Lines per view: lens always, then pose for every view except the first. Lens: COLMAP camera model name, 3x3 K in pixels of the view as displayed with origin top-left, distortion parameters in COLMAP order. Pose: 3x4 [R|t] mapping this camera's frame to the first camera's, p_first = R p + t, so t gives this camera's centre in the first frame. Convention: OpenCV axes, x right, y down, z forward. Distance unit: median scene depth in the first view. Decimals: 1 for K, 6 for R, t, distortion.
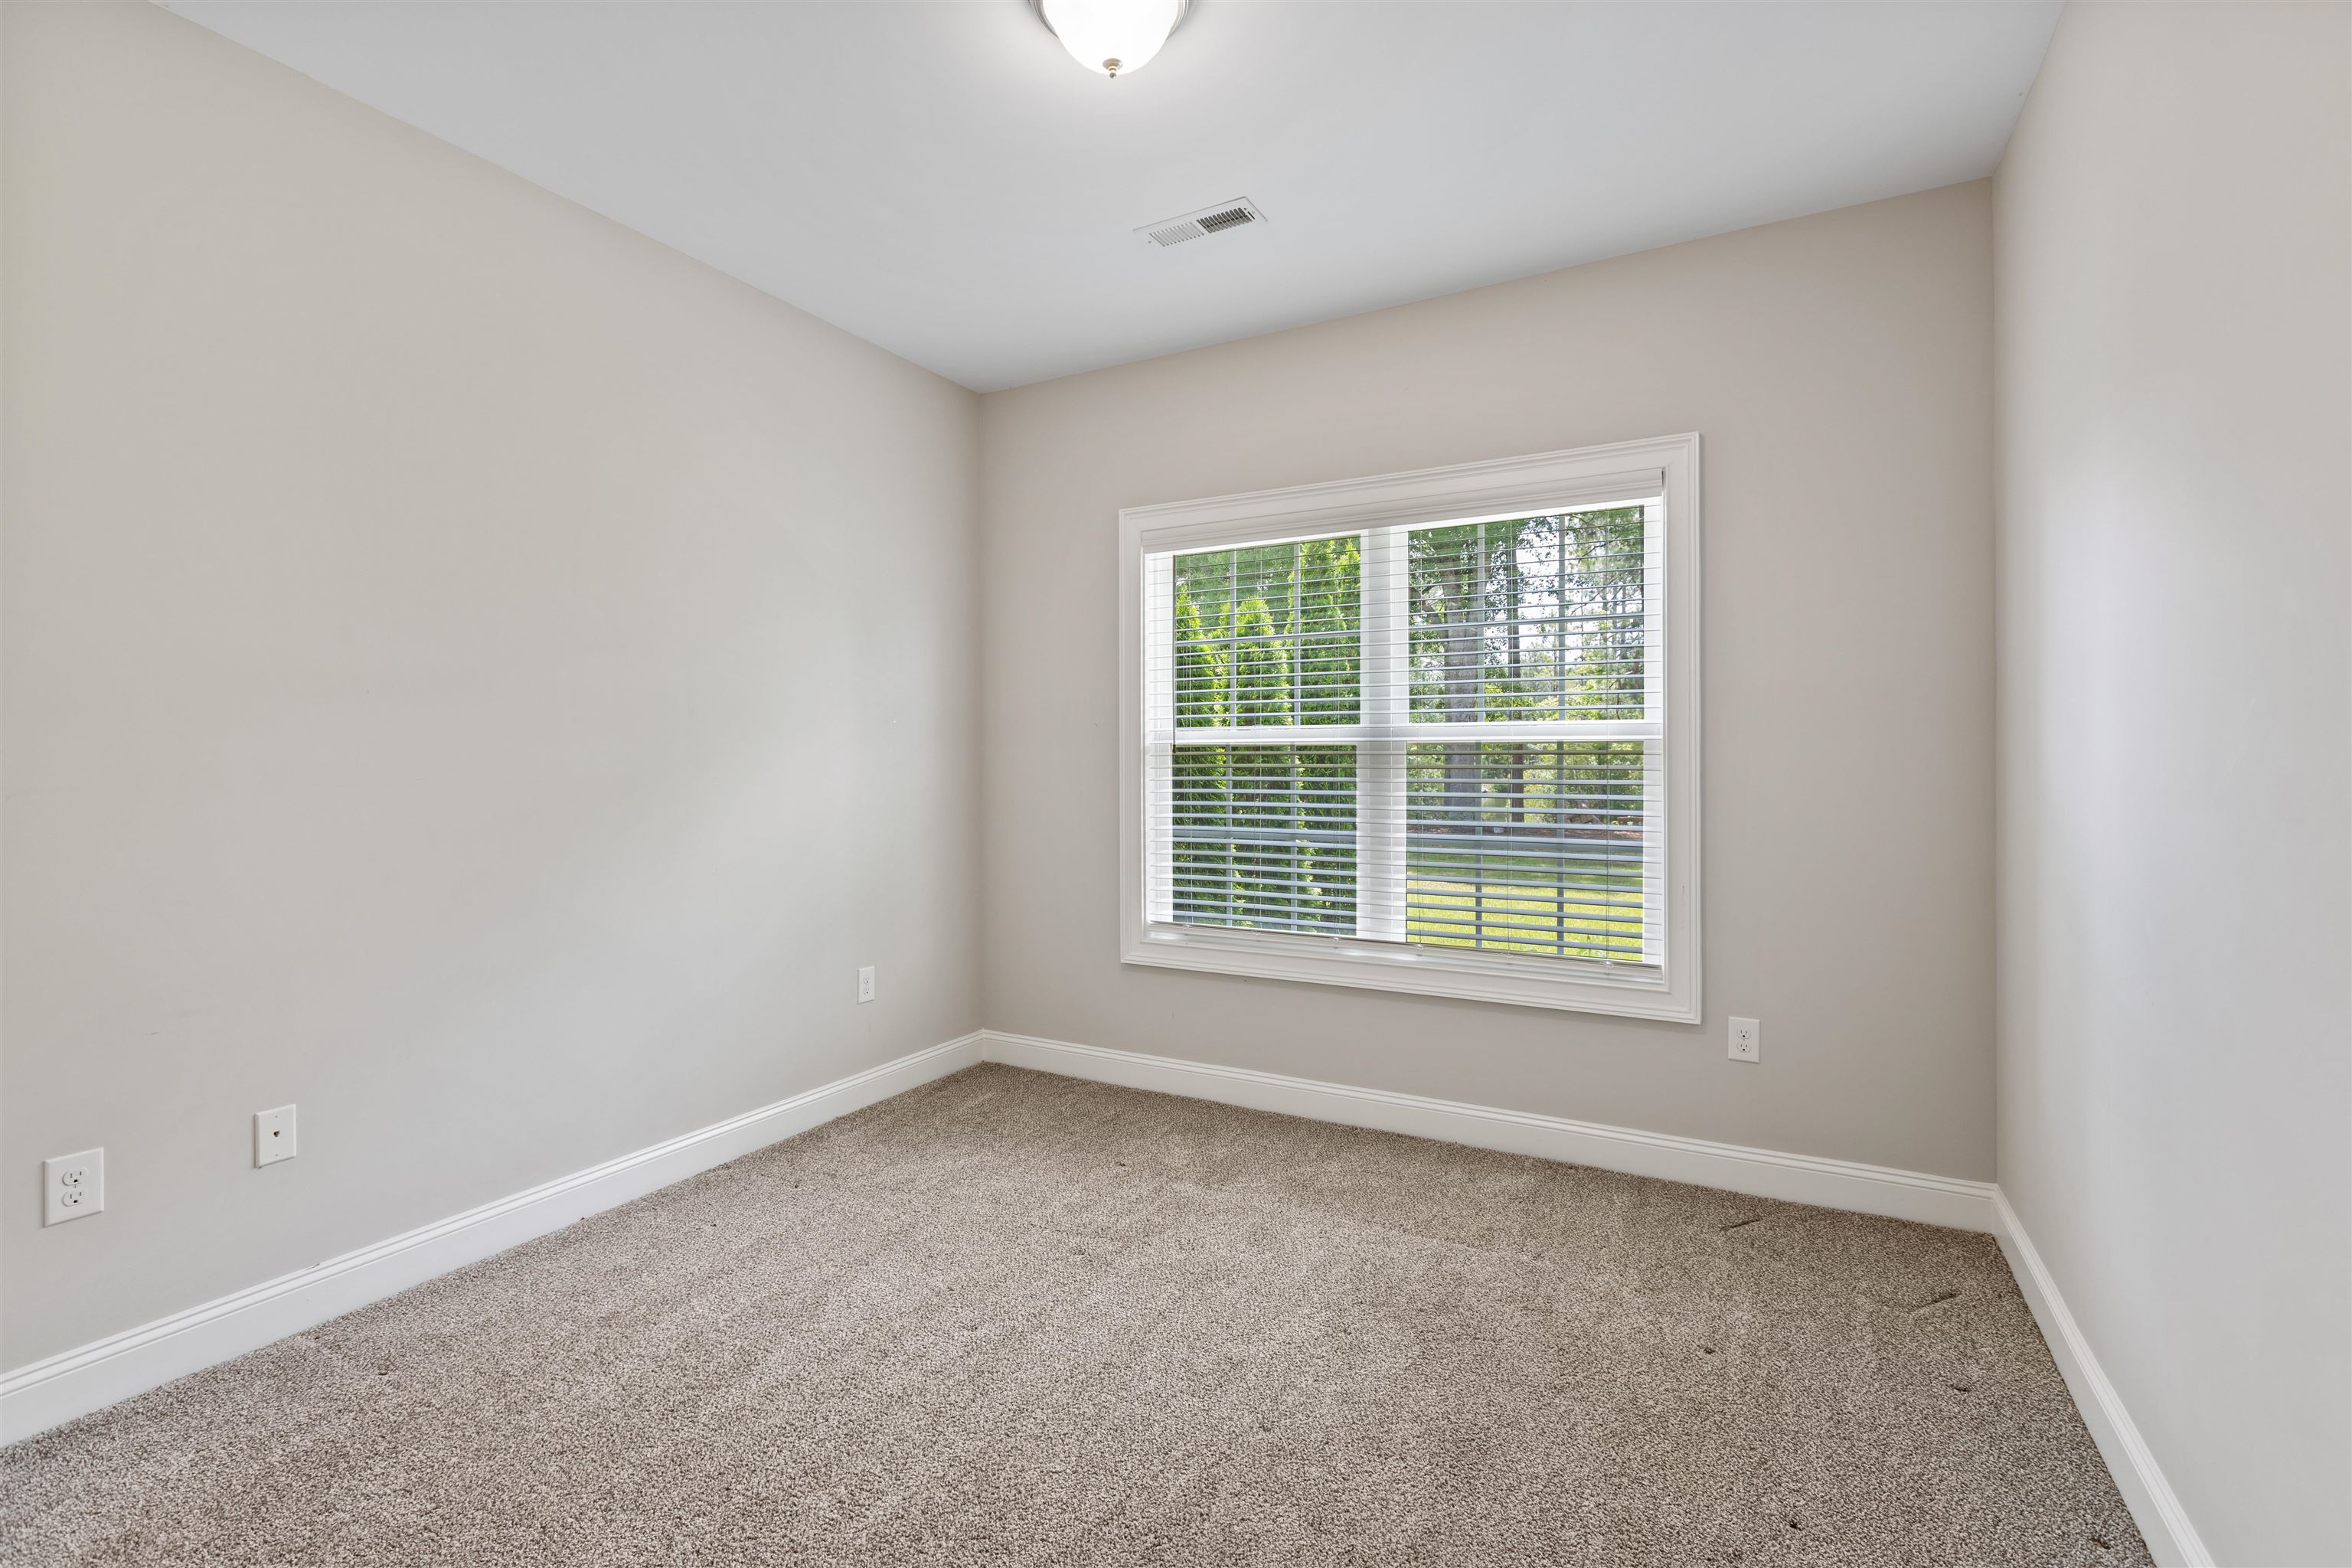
lens RADIAL K [[1046.2, 0, 1175.7], [0, 1046.2, 772.4], [0, 0, 1]] dist [0.006372, -0.002840]
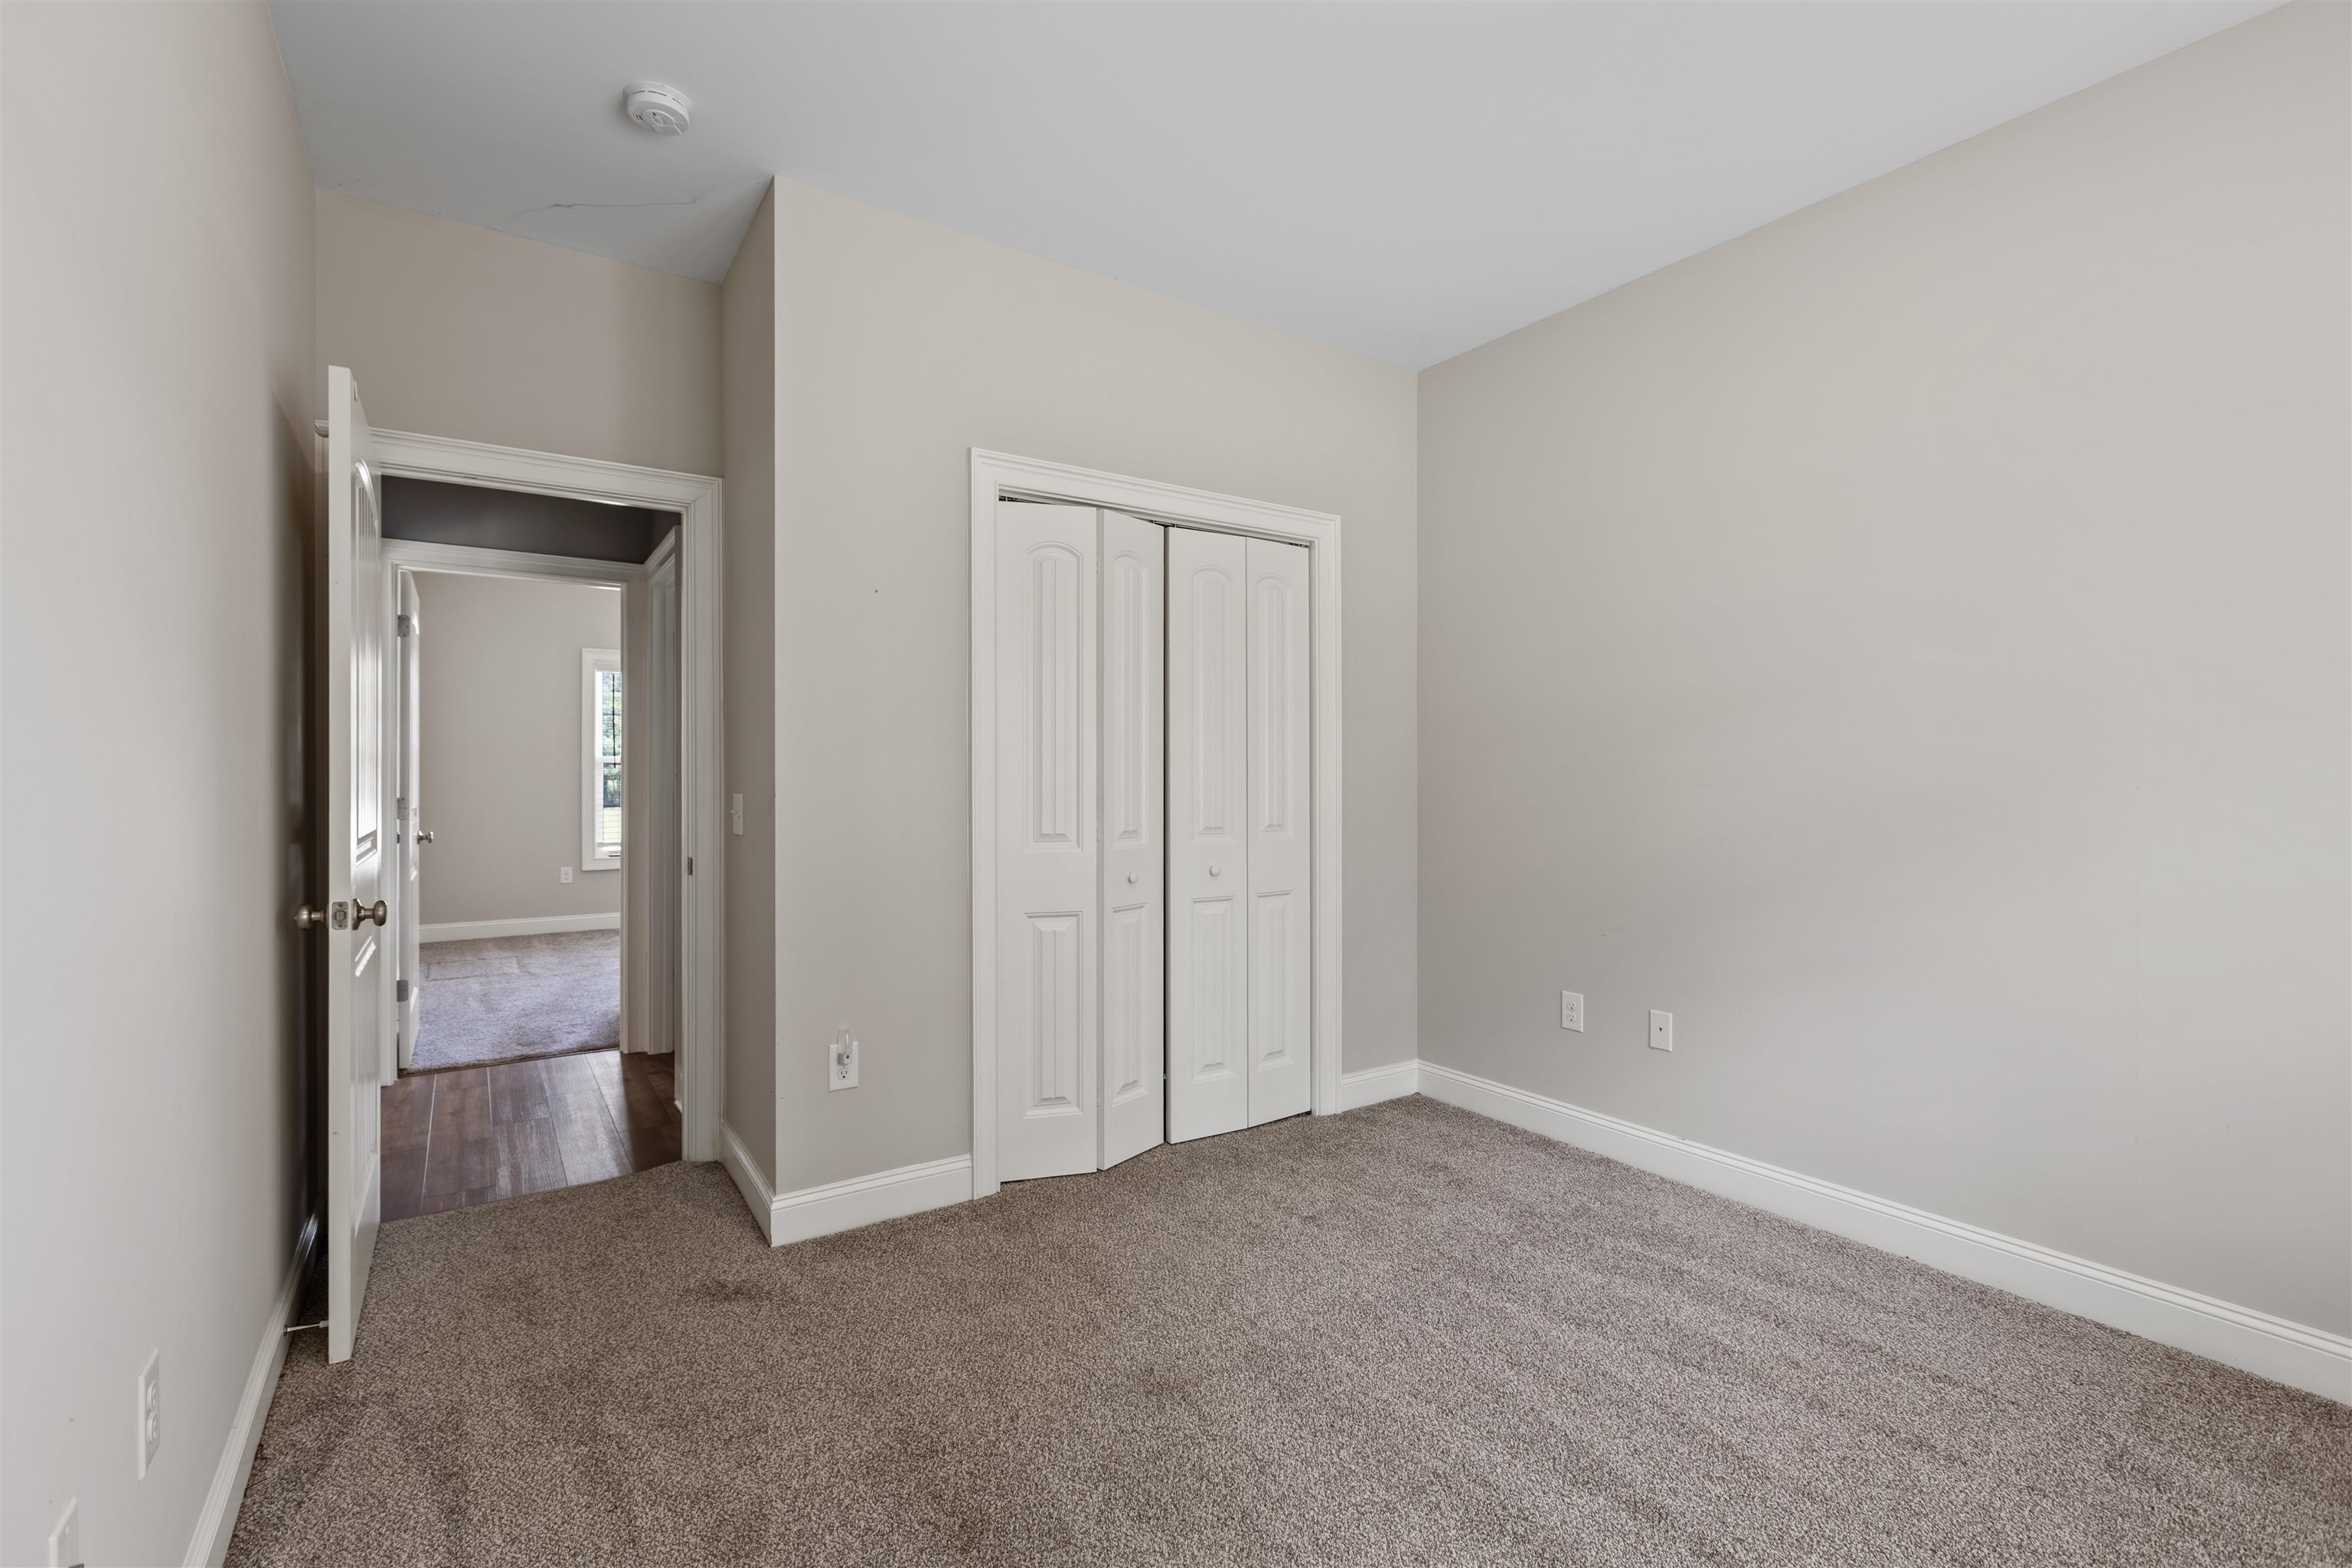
lens RADIAL K [[1046.2, 0, 1176.4], [0, 1046.2, 774.4], [0, 0, 1]] dist [0.006372, -0.002840]
pose [[-0.451510, 0.006256, -0.892244, 0.689596], [-0.008540, 0.999899, 0.011332, -0.015429], [0.892225, 0.012737, -0.451411, 1.013069]]
